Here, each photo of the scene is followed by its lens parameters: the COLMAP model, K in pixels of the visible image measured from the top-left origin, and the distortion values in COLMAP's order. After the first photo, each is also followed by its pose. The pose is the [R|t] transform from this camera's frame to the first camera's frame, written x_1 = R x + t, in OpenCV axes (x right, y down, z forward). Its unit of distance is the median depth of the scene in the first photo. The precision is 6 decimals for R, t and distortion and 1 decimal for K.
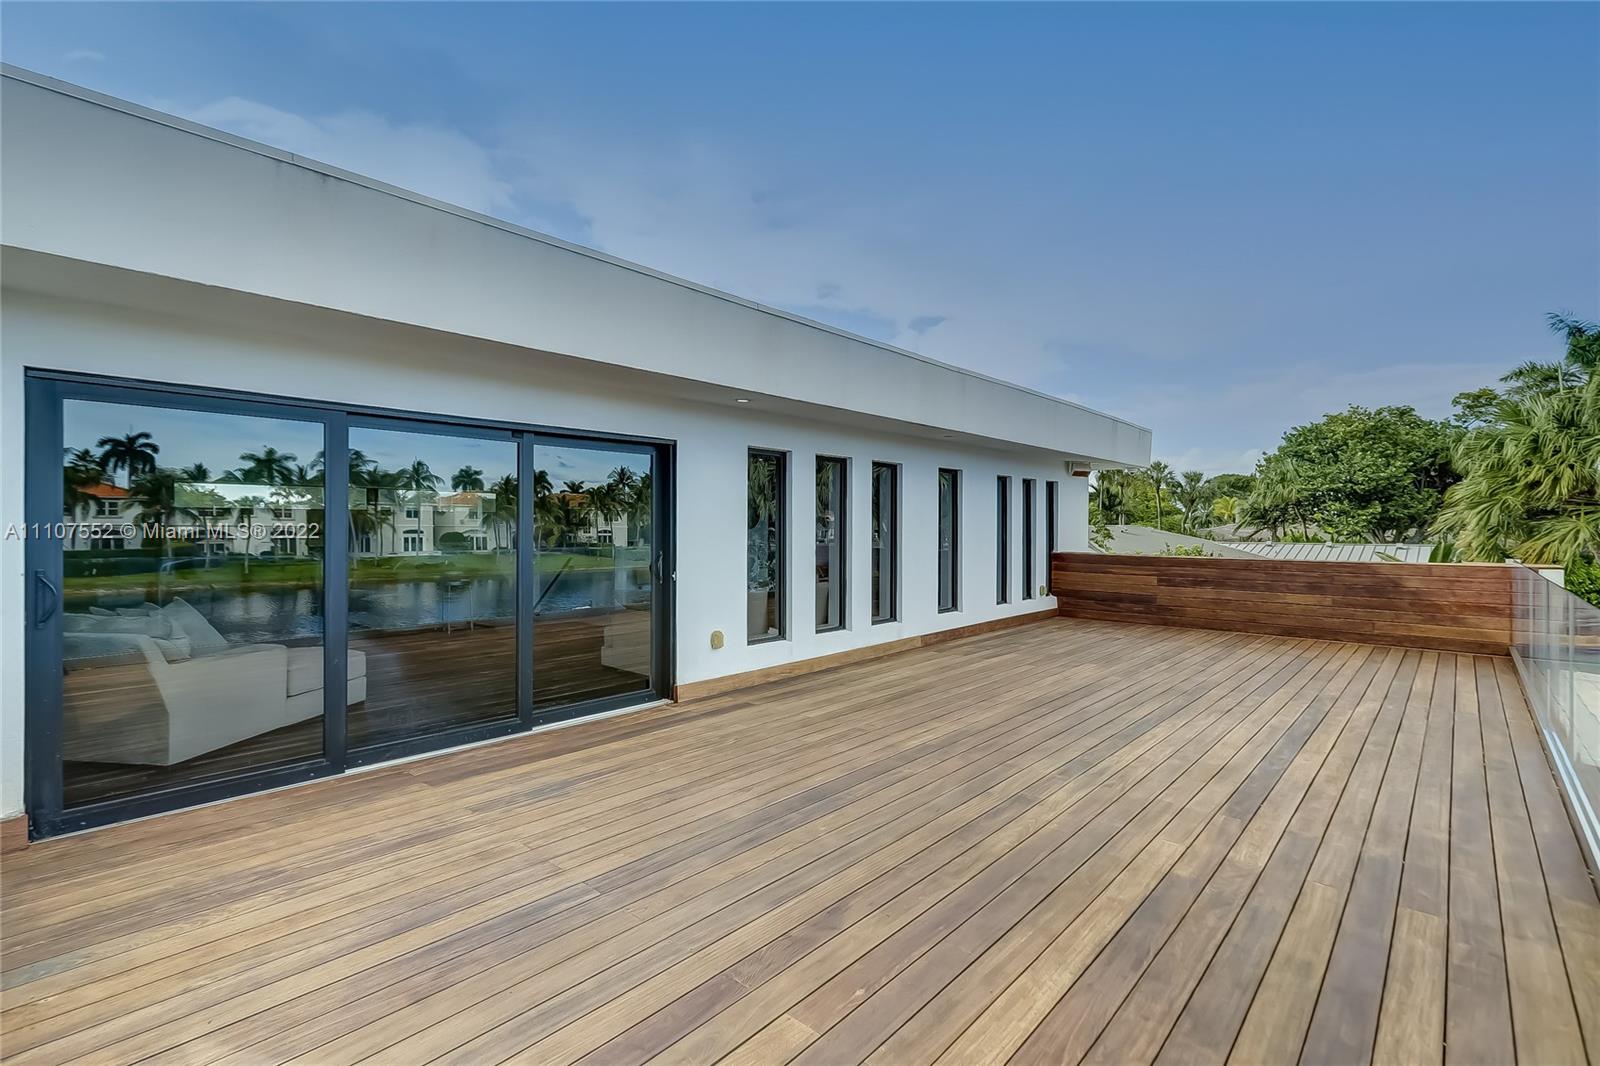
lens RADIAL K [[744.9, 0, 800.0], [0, 744.9, 533.0], [0, 0, 1]] dist [-0.015702, 0.000134]
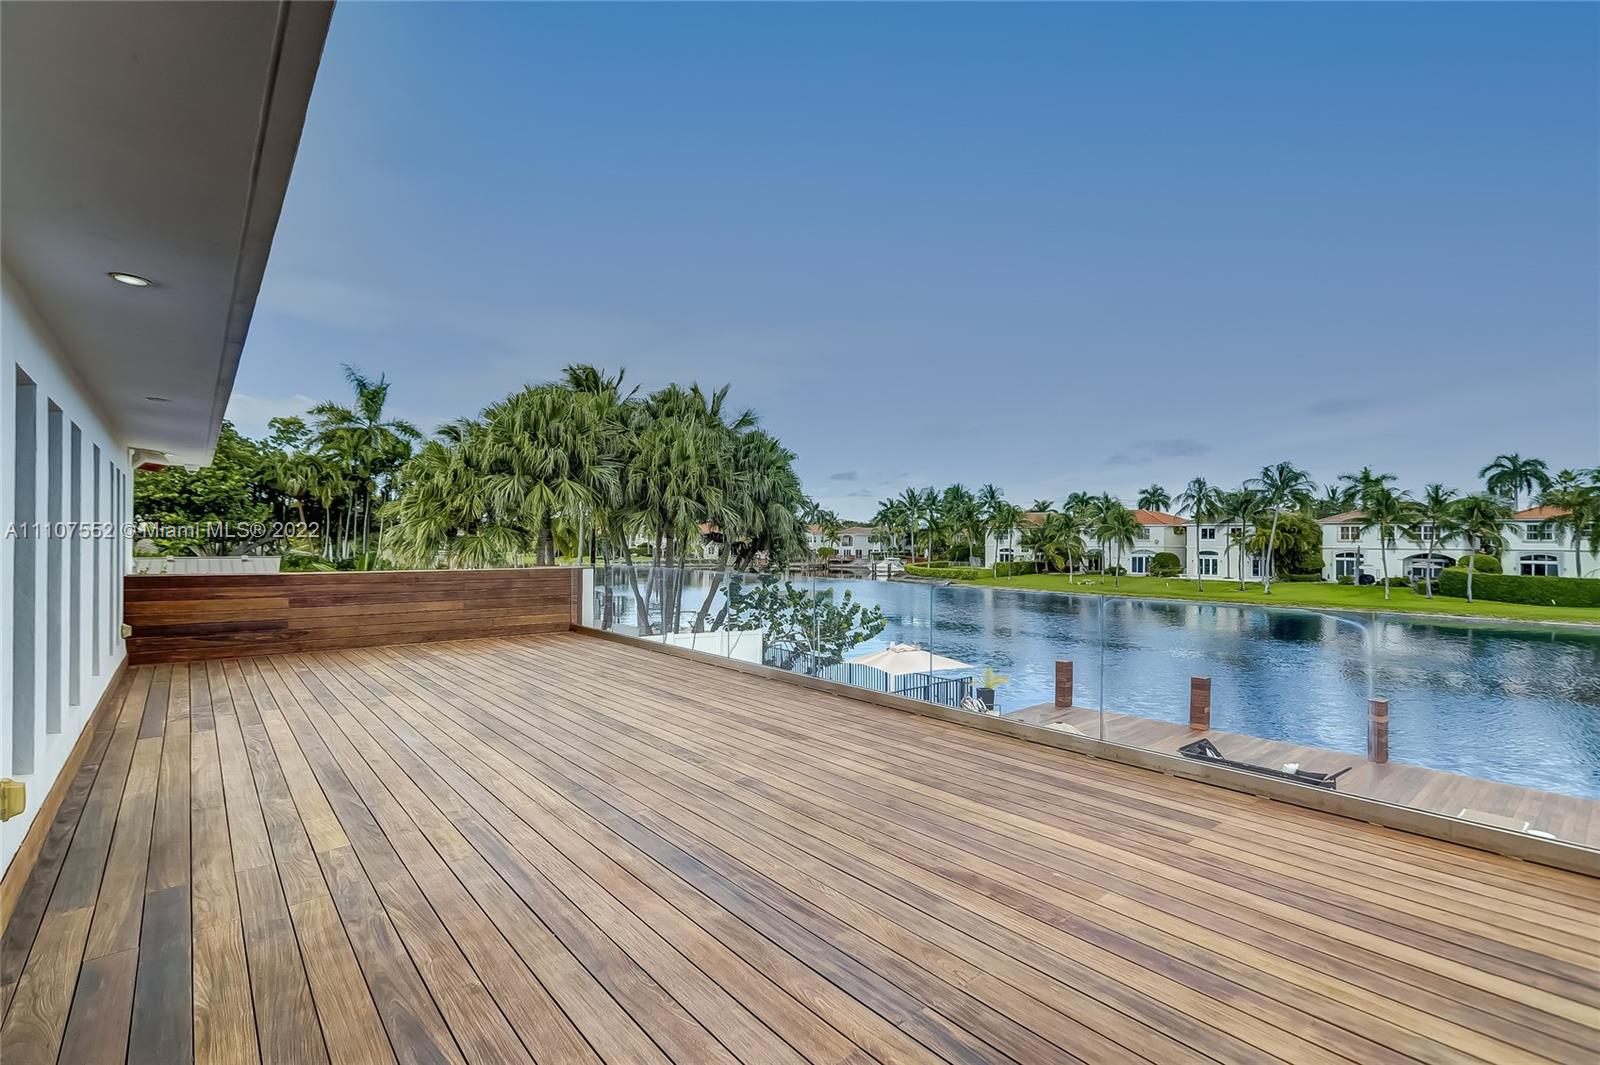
lens RADIAL K [[735.1, 0, 800.0], [0, 735.1, 532.5], [0, 0, 1]] dist [0.001806, 0.000475]
pose [[0.100151, 0.010916, 0.994912, -0.777714], [0.005726, 0.999917, -0.011547, -0.010135], [-0.994956, 0.006853, 0.100080, 0.762602]]
